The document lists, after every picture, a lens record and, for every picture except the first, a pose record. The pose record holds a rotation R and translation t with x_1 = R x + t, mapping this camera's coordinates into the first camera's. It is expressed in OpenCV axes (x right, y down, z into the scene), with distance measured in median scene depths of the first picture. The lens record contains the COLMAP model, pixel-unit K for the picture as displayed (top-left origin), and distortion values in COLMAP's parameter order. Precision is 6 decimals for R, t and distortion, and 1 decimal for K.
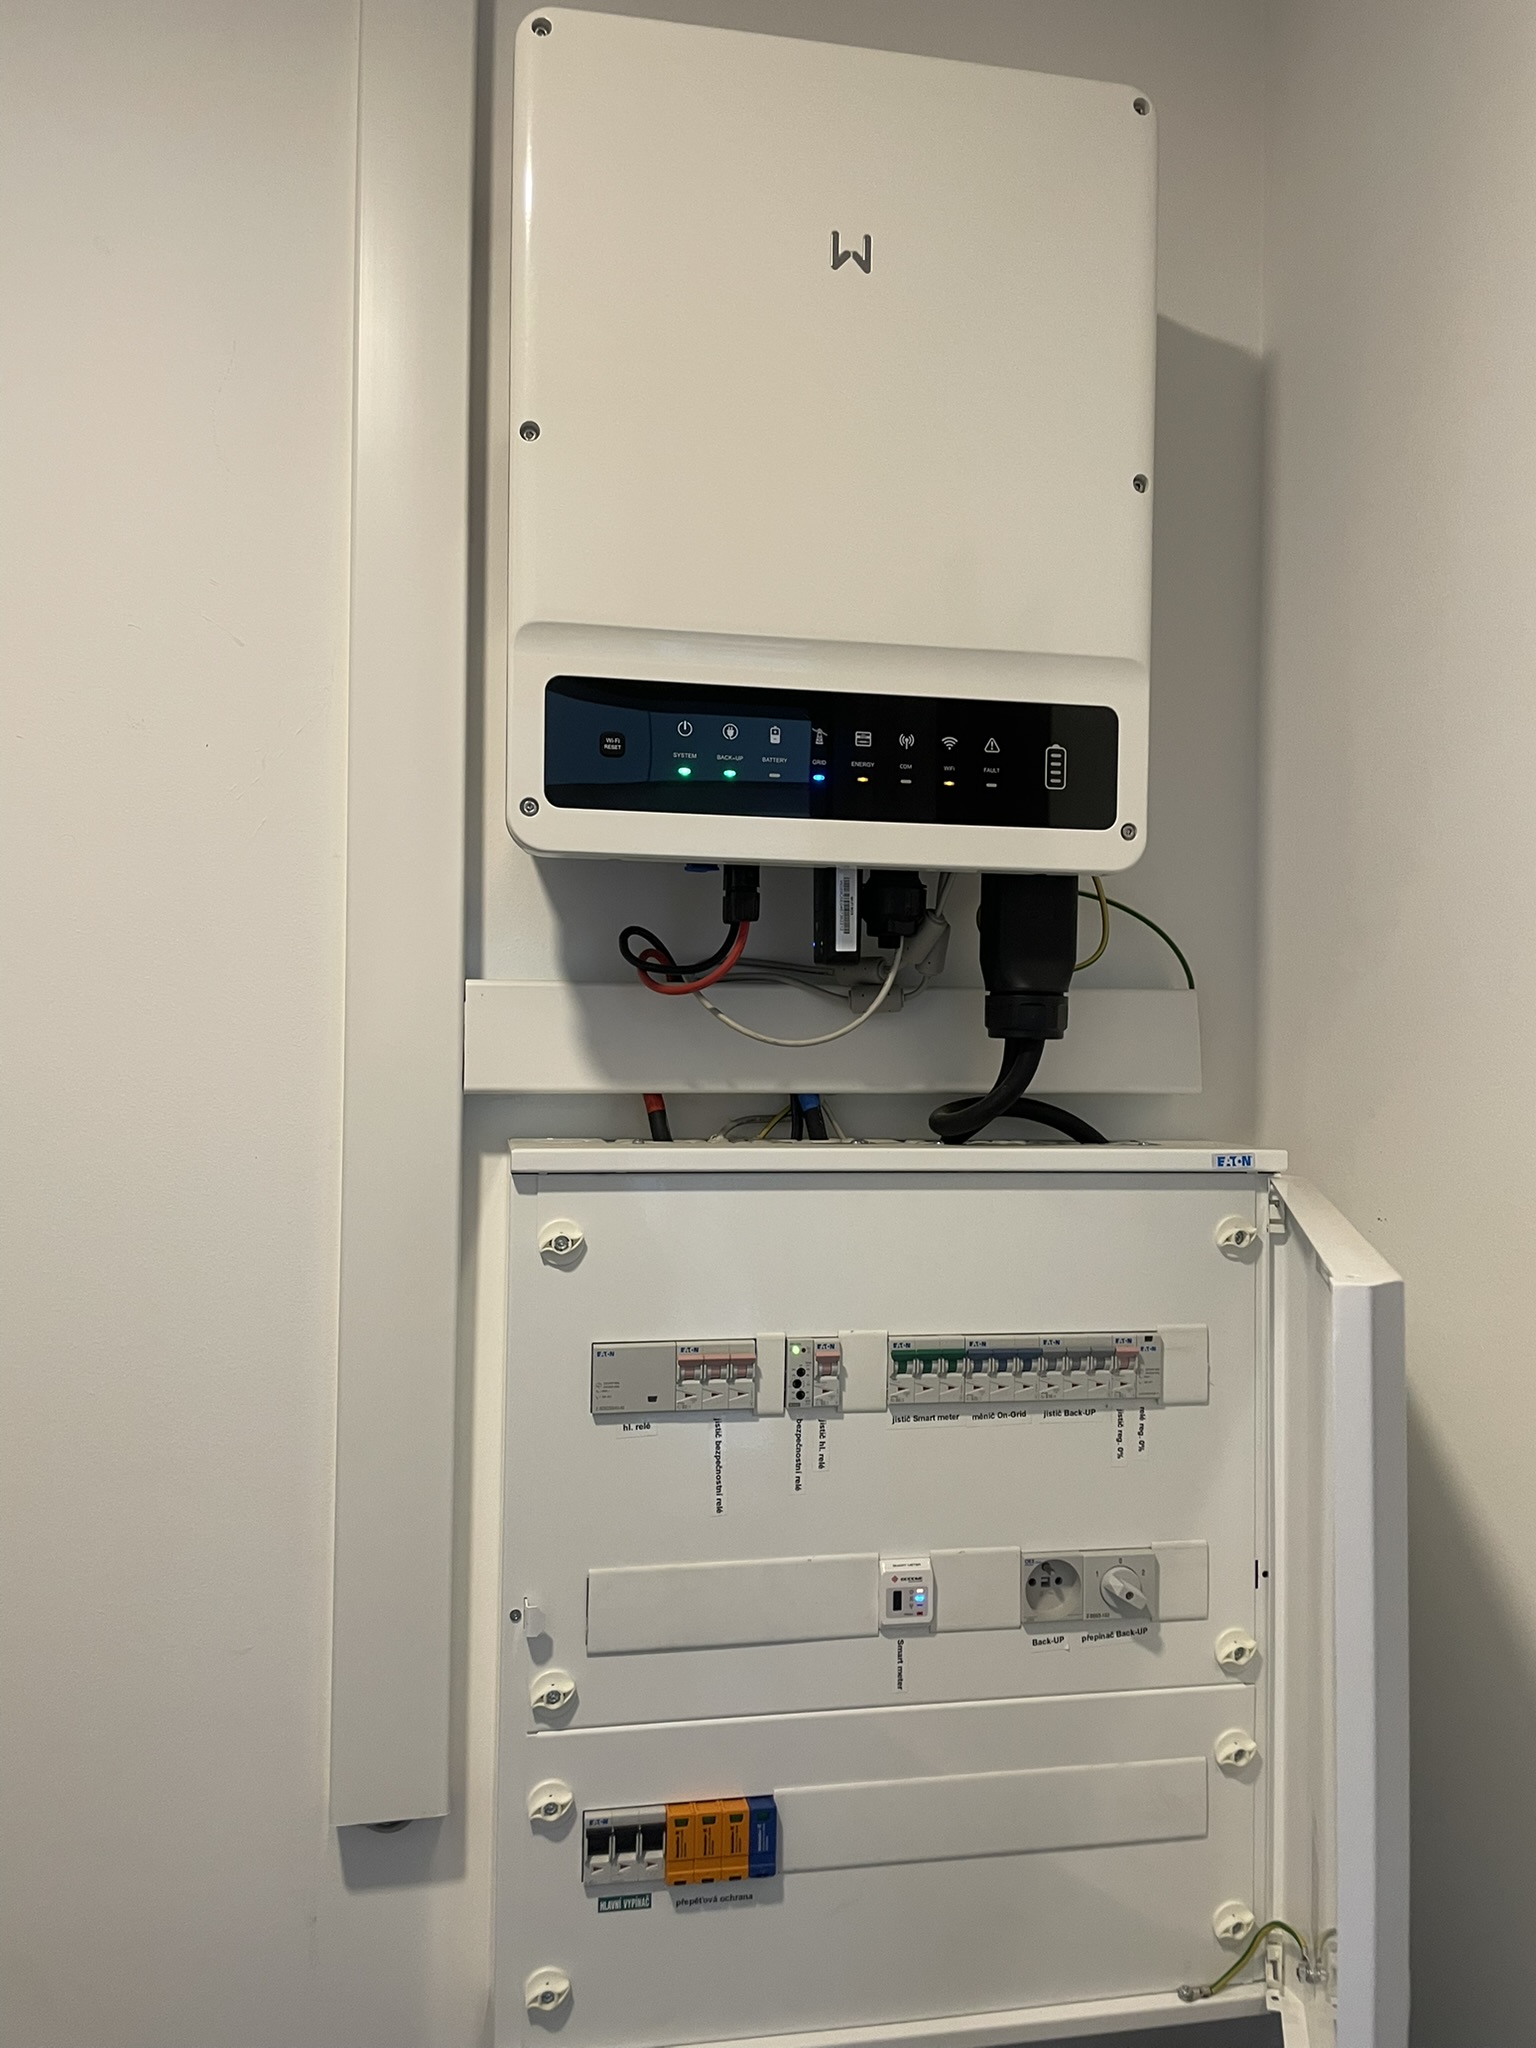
lens RADIAL K [[1556.3, 0, 768.0], [0, 1556.3, 1024.0], [0, 0, 1]] dist [0.000977, -0.010913]
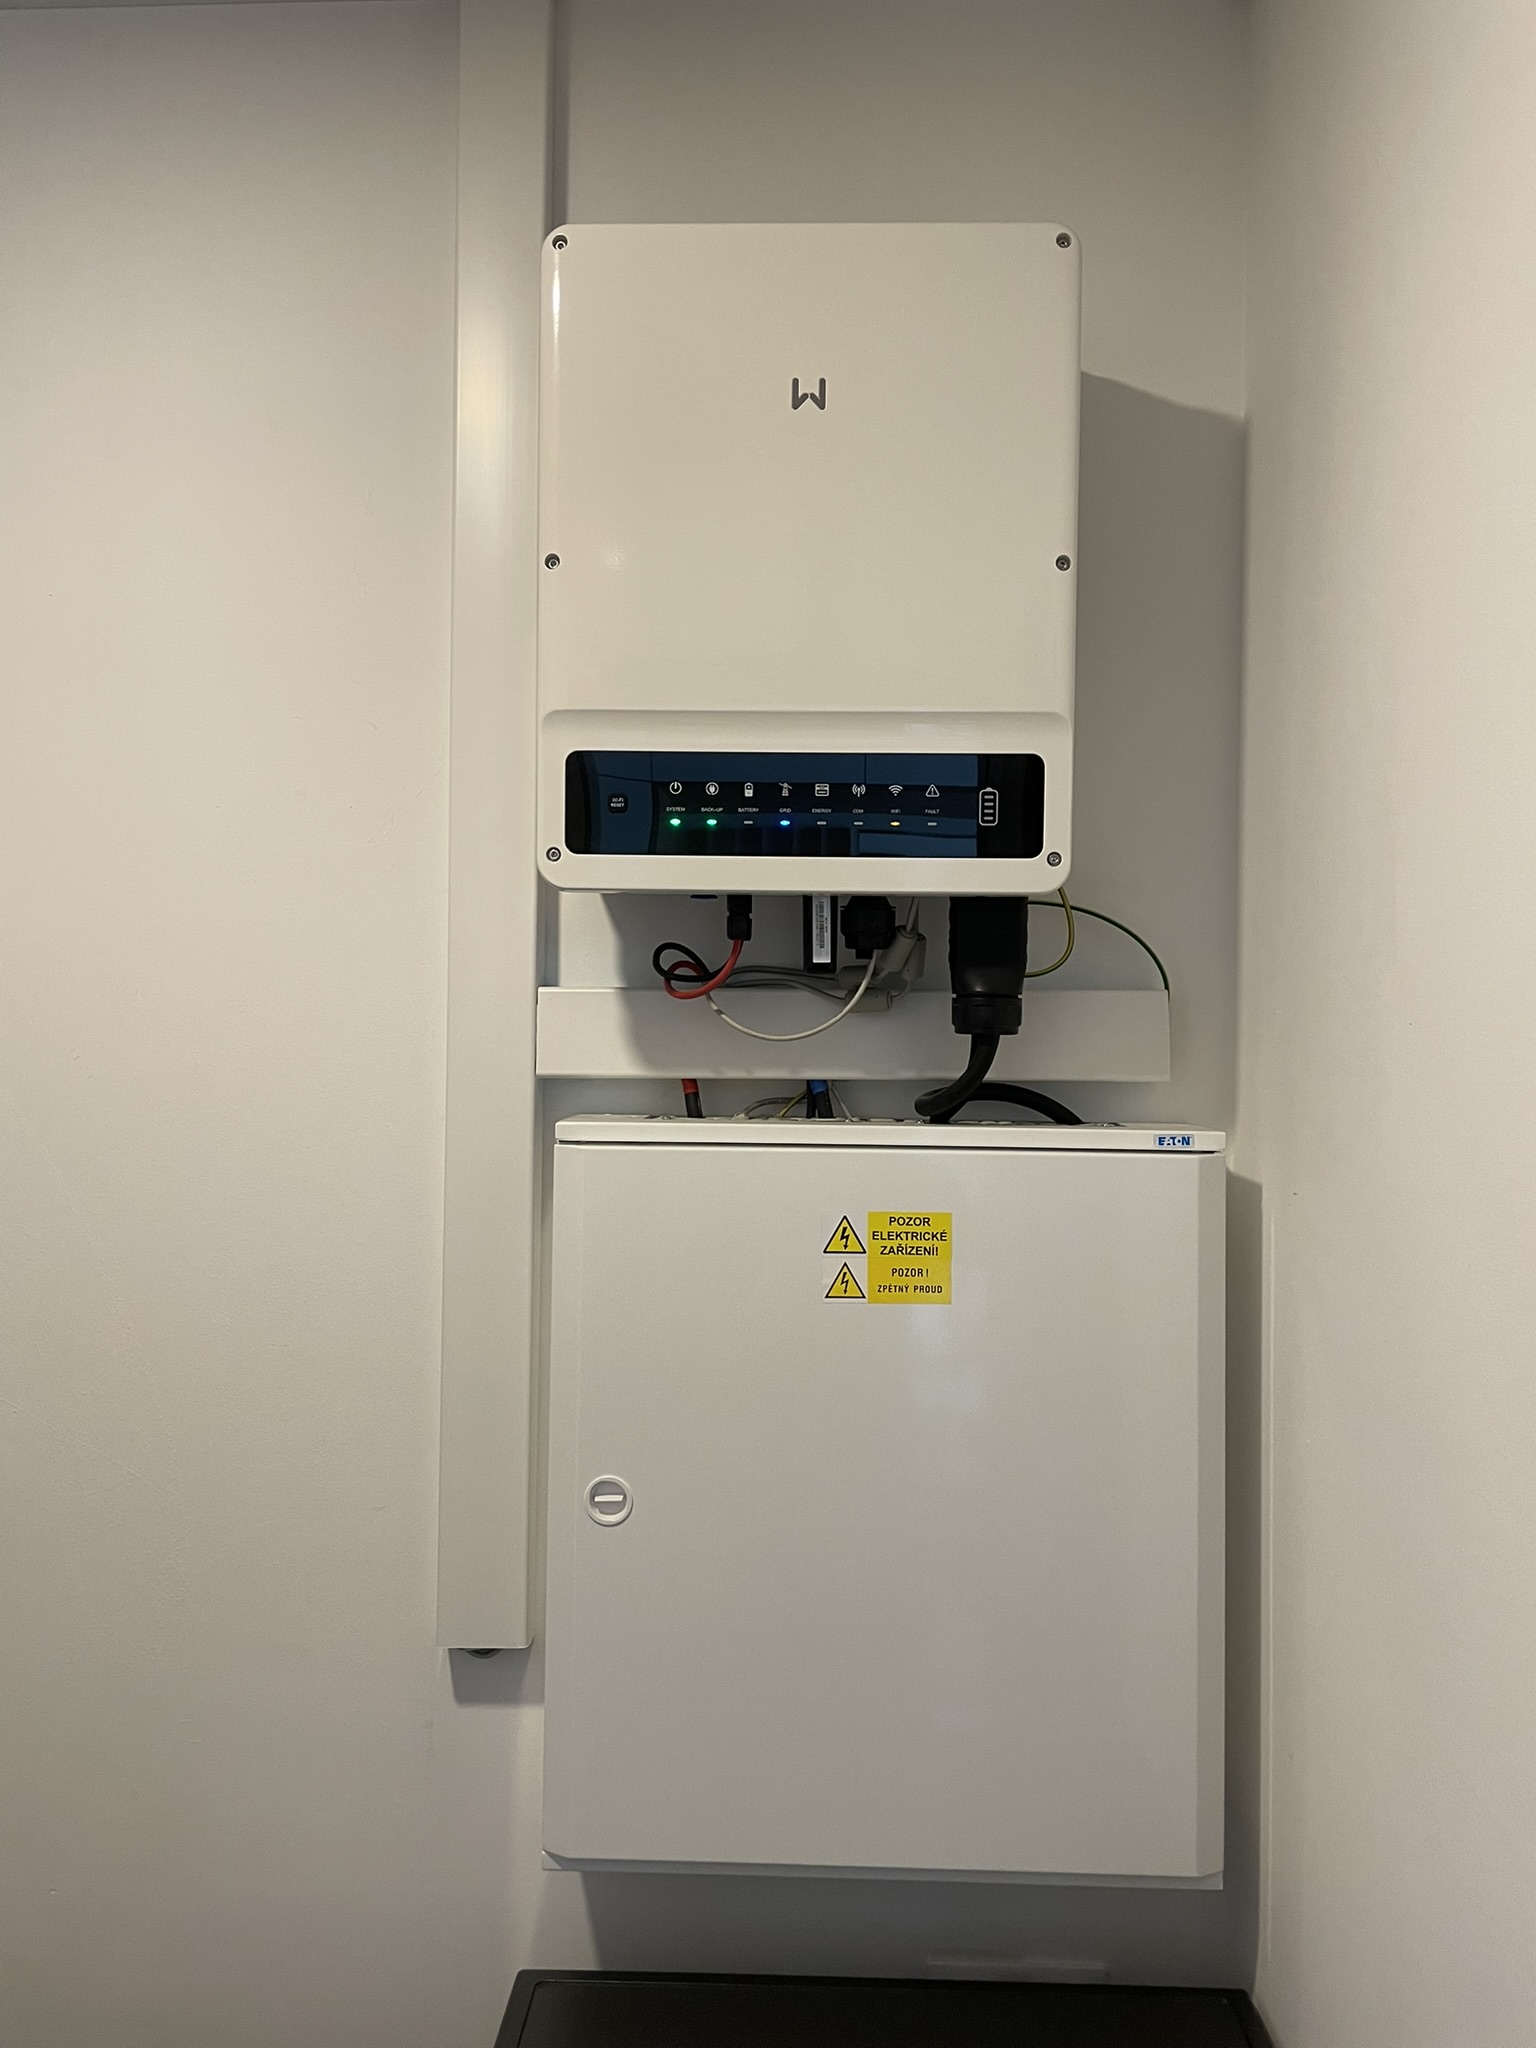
lens RADIAL K [[1546.1, 0, 768.0], [0, 1546.1, 1024.0], [0, 0, 1]] dist [0.000417, 0.004293]
pose [[0.975630, -0.001381, -0.219418, 0.261540], [0.002535, 0.999984, 0.004976, -0.004579], [0.219407, -0.005411, 0.975618, -0.180998]]
